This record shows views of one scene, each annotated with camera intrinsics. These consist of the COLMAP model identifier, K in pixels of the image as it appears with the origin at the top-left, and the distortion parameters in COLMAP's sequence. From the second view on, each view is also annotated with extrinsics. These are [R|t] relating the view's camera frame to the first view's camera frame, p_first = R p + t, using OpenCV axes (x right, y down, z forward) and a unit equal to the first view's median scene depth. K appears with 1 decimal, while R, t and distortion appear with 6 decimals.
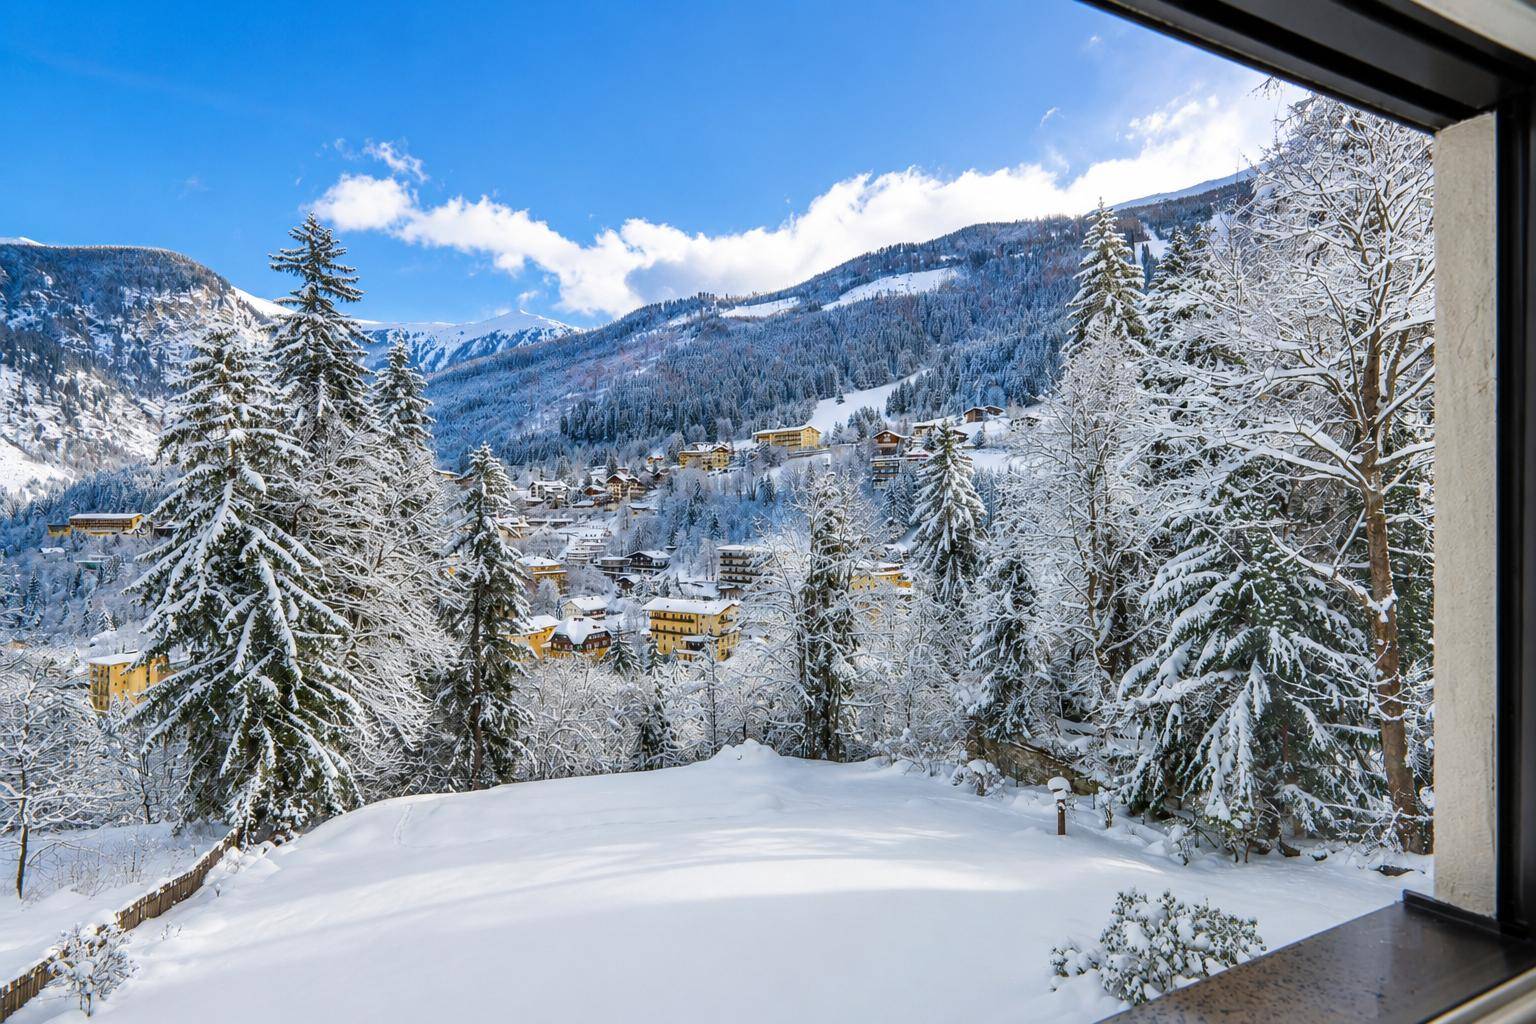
lens RADIAL K [[739.6, 0, 768.0], [0, 739.6, 512.0], [0, 0, 1]] dist [0.039925, 0.000034]
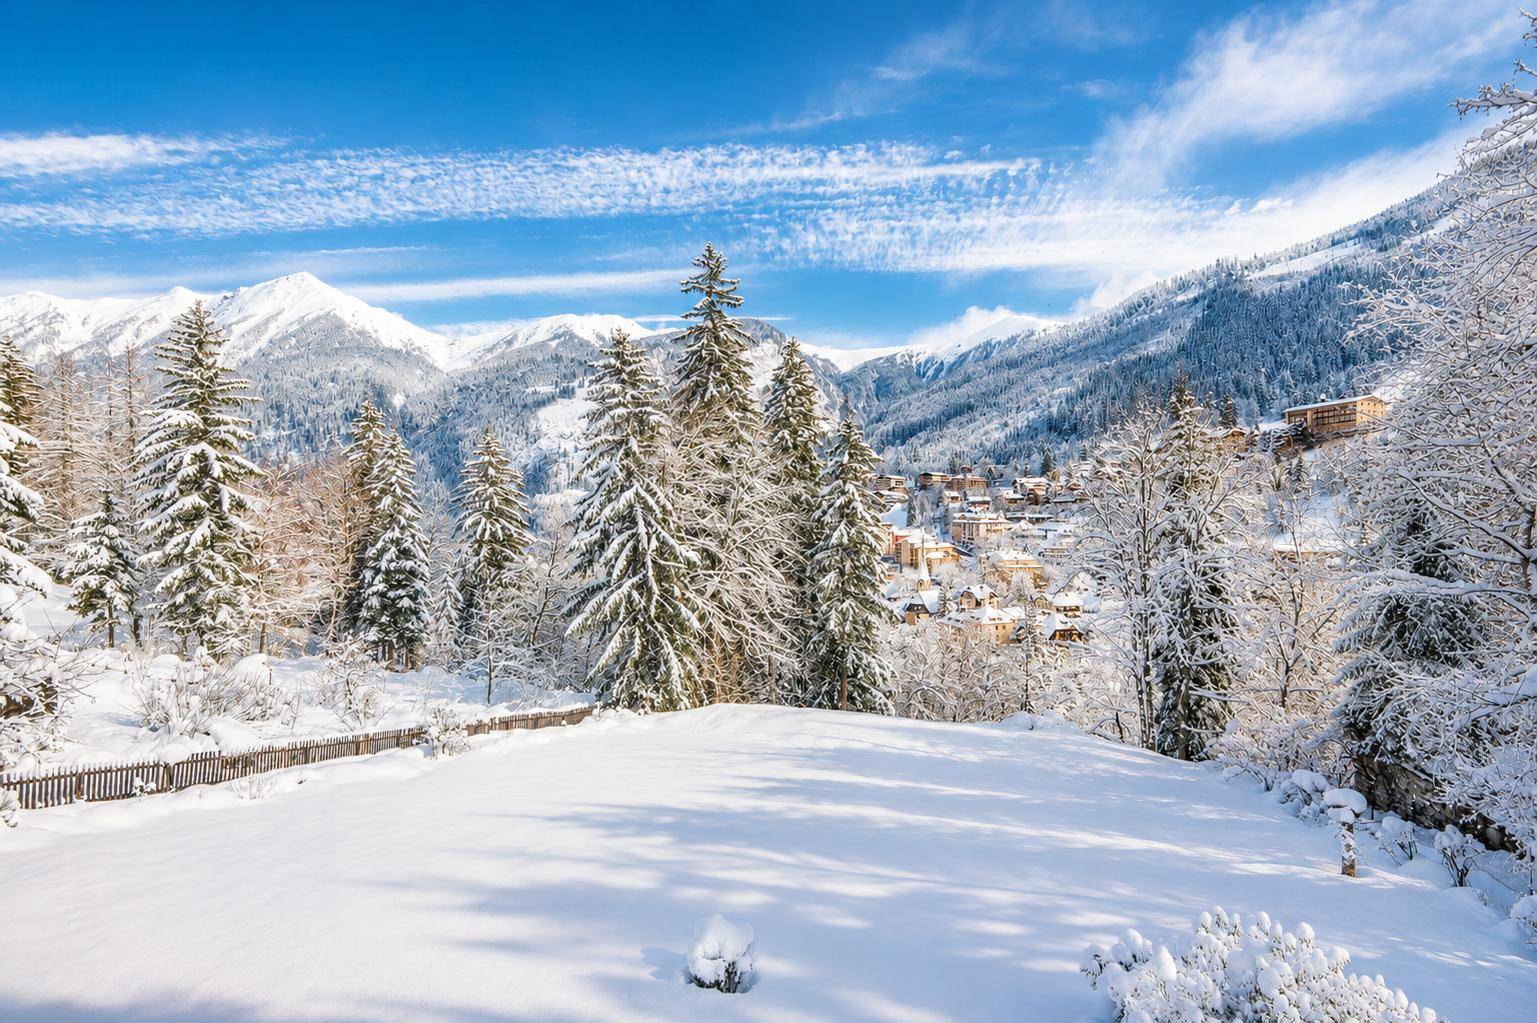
lens RADIAL K [[721.5, 0, 768.5], [0, 721.5, 511.5], [0, 0, 1]] dist [0.000697, -0.000048]
pose [[0.786157, -0.007335, -0.617983, 0.219233], [0.004531, 0.999971, -0.006105, 0.062979], [0.618010, 0.001999, 0.786168, 0.102739]]
